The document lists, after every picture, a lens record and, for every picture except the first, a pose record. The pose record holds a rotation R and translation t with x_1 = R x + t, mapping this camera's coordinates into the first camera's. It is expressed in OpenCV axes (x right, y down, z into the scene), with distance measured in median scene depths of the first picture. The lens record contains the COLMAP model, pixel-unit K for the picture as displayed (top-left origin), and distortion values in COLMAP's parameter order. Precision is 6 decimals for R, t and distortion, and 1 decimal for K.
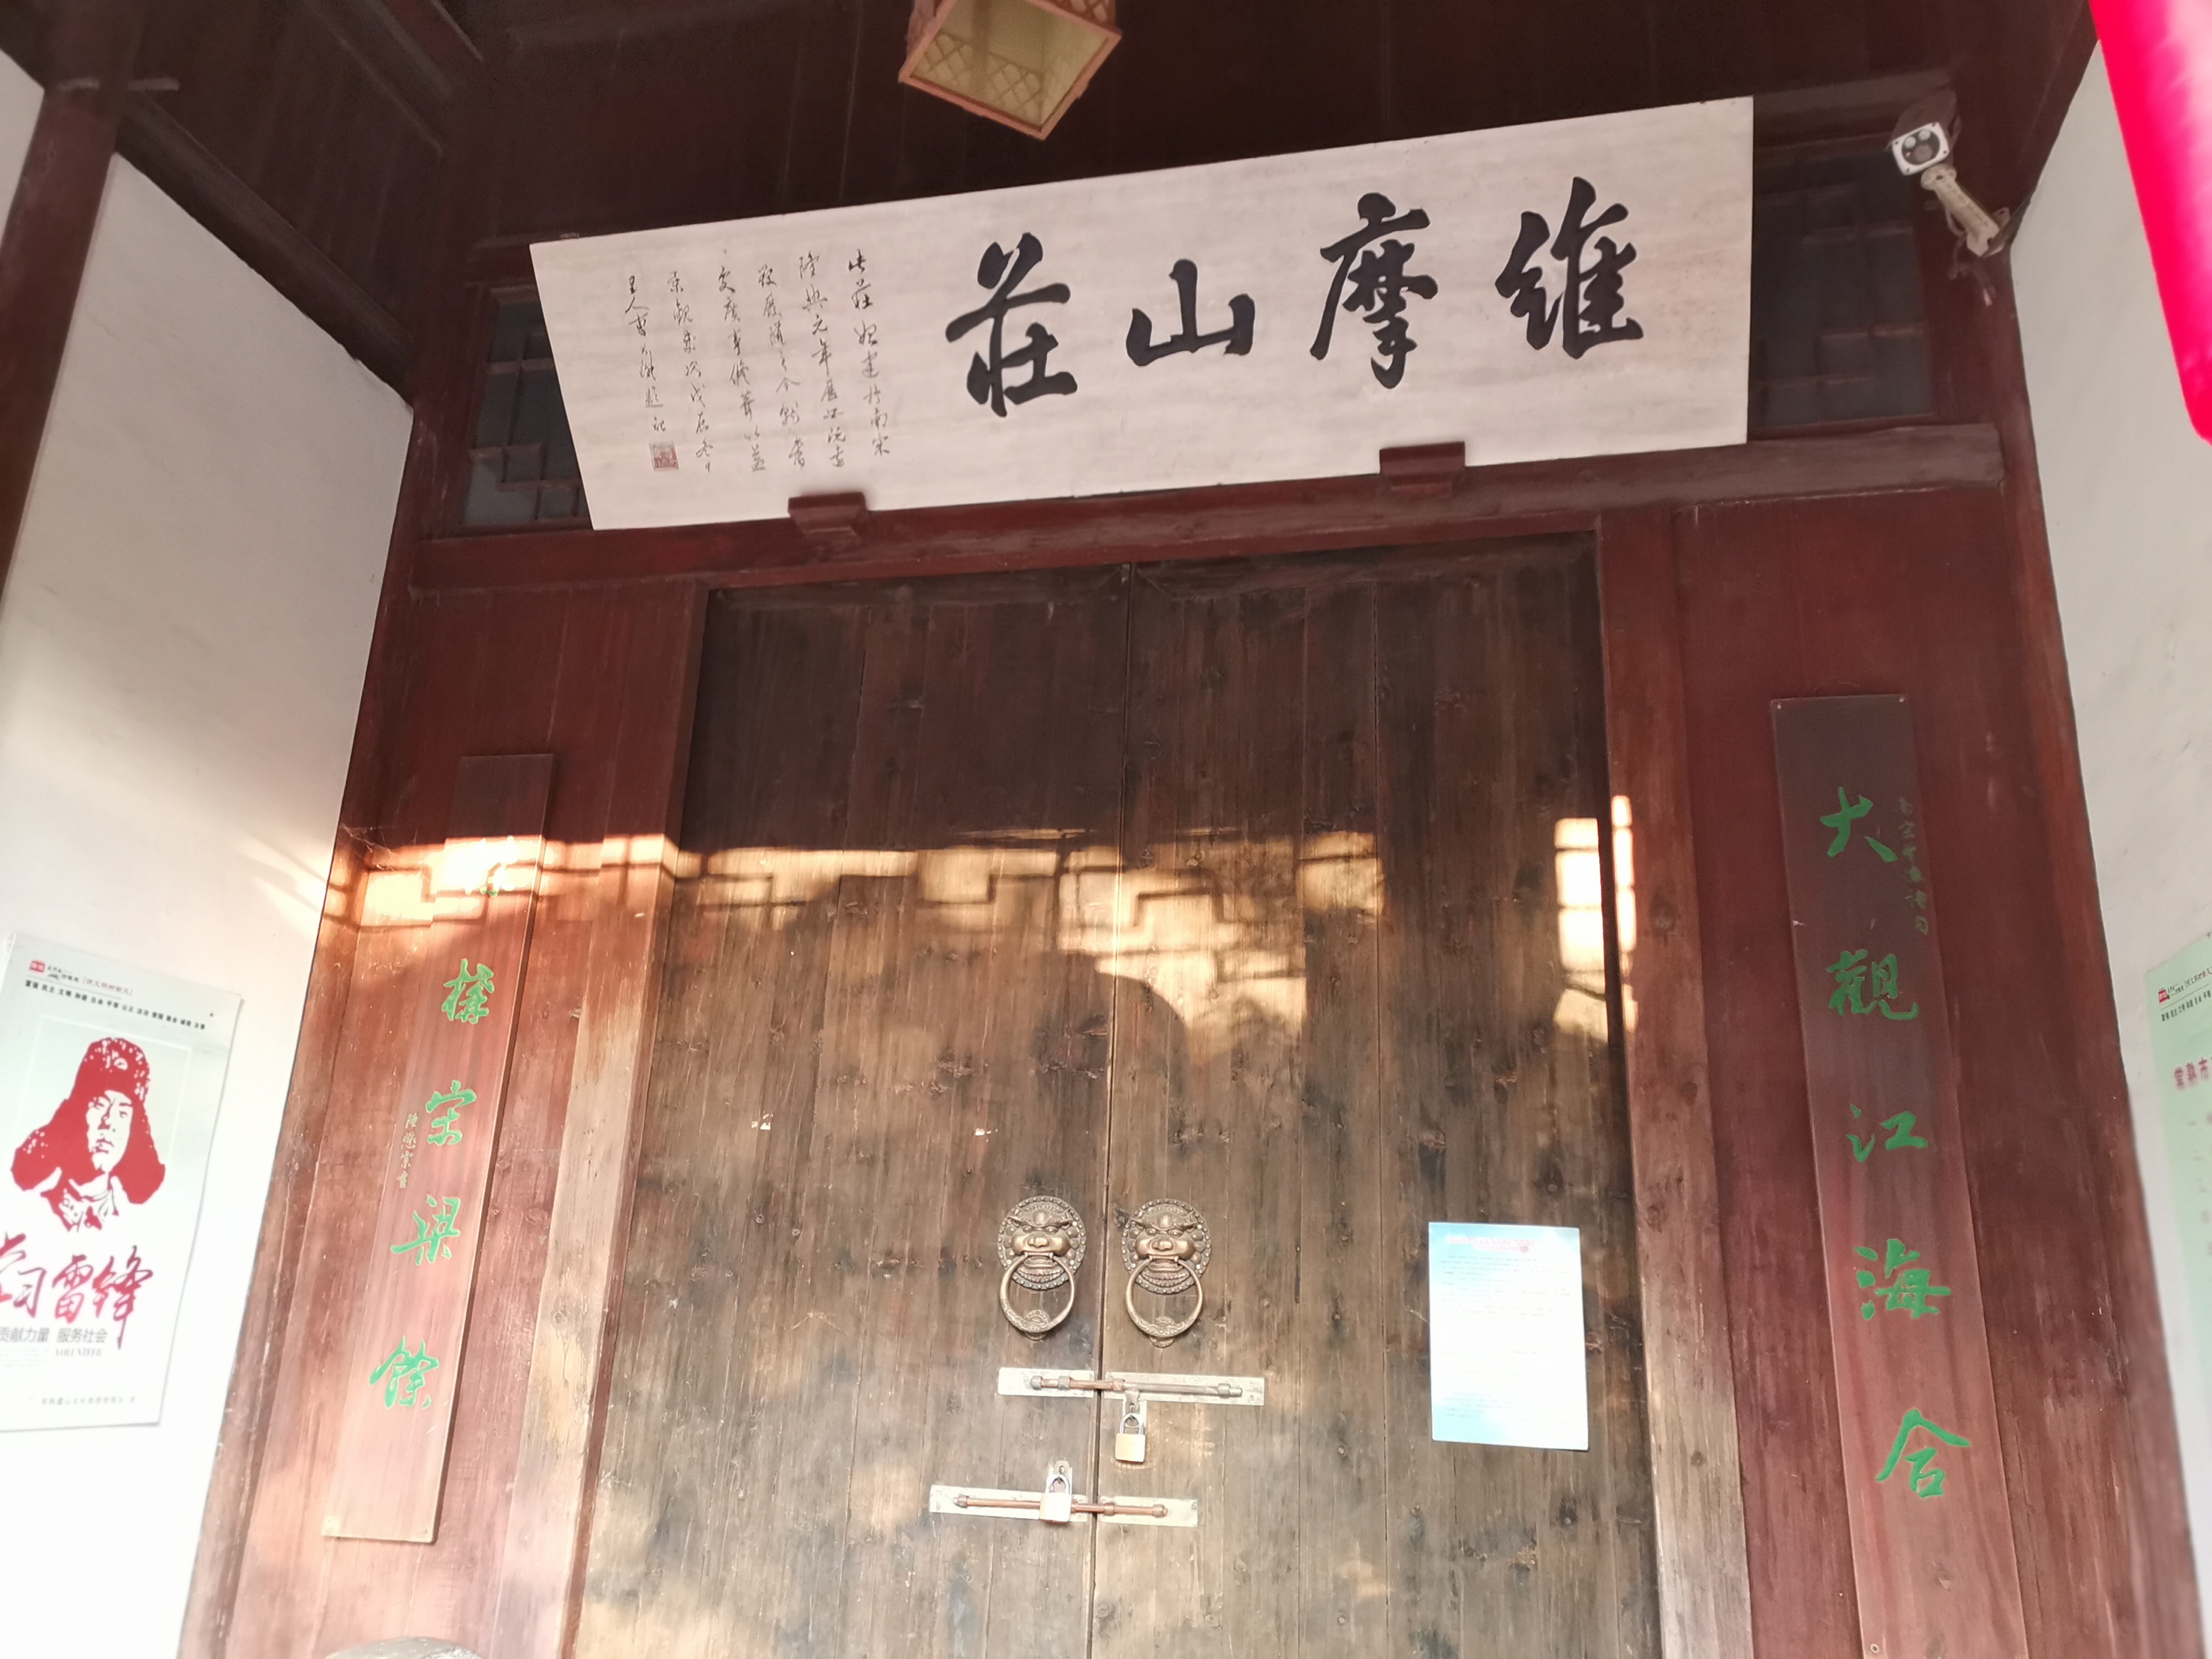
lens RADIAL K [[1650.5, 0, 1101.8], [0, 1650.5, 815.1], [0, 0, 1]] dist [0.057171, 0.000060]
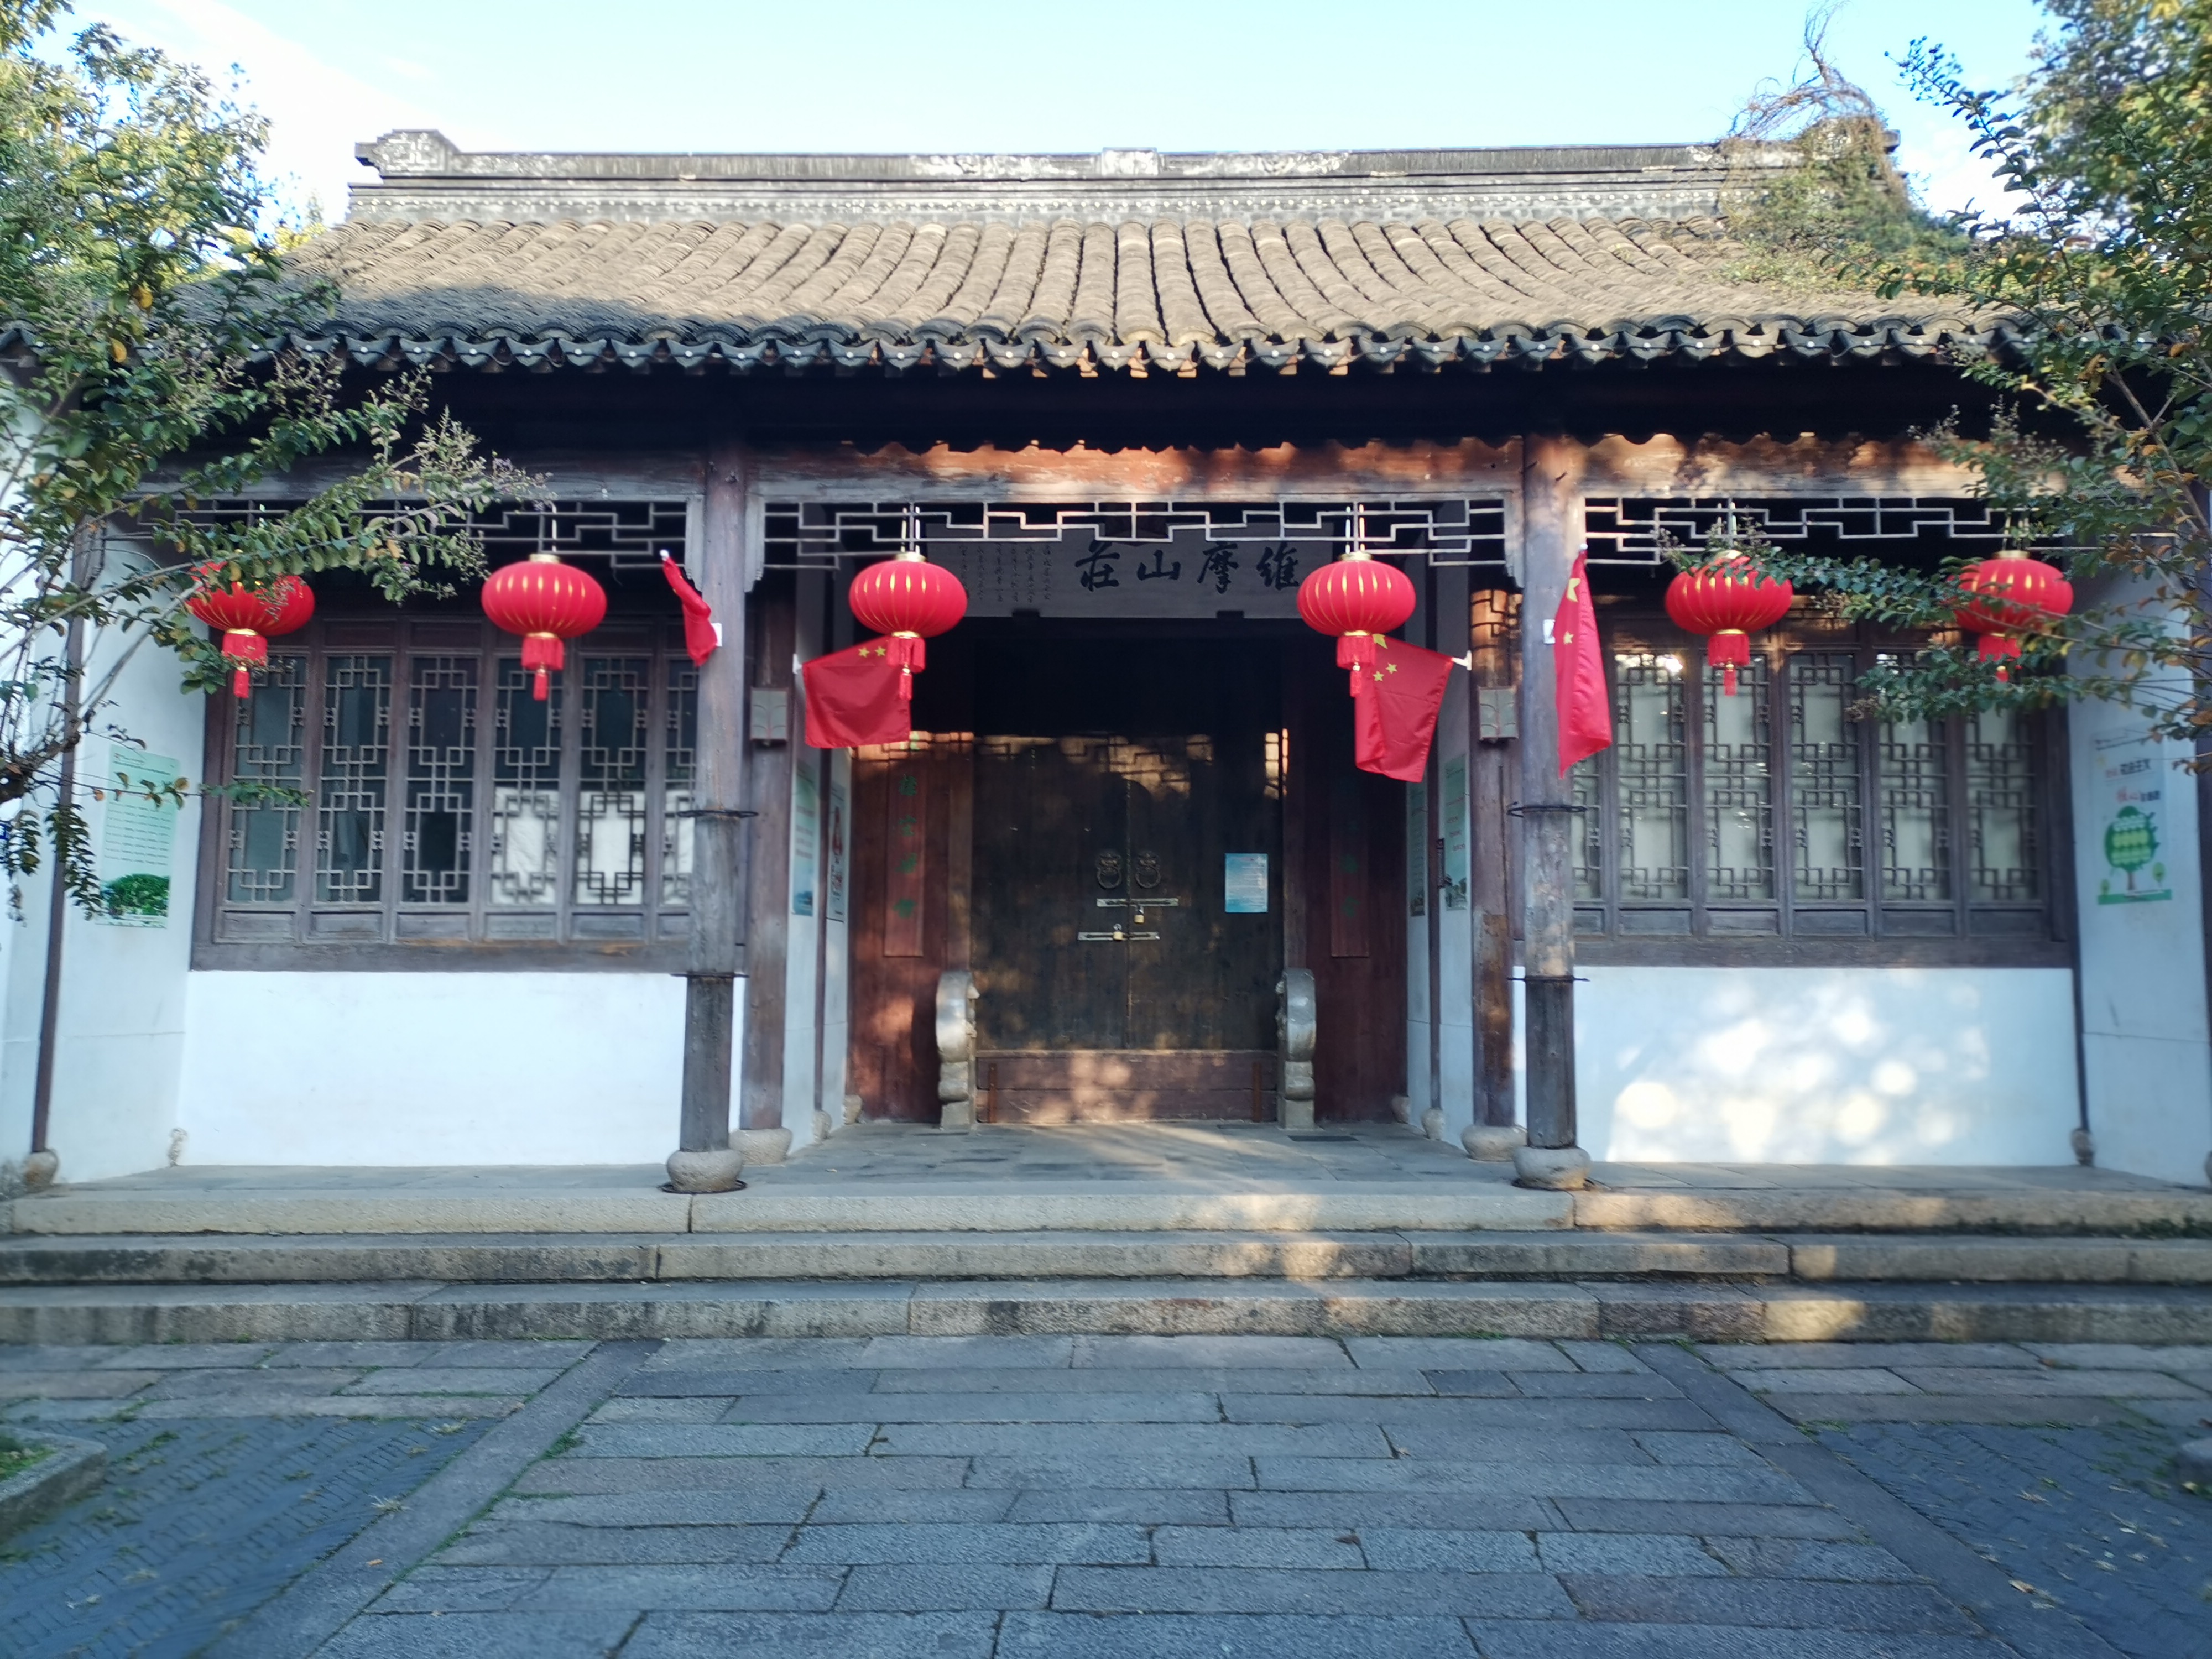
lens RADIAL K [[1650.5, 0, 1103.6], [0, 1650.5, 830.3], [0, 0, 1]] dist [0.057171, 0.000060]
pose [[0.971585, -0.023630, 0.235507, -0.775008], [-0.031084, 0.973648, 0.225929, -0.513535], [-0.234640, -0.226830, 0.945247, -1.962775]]
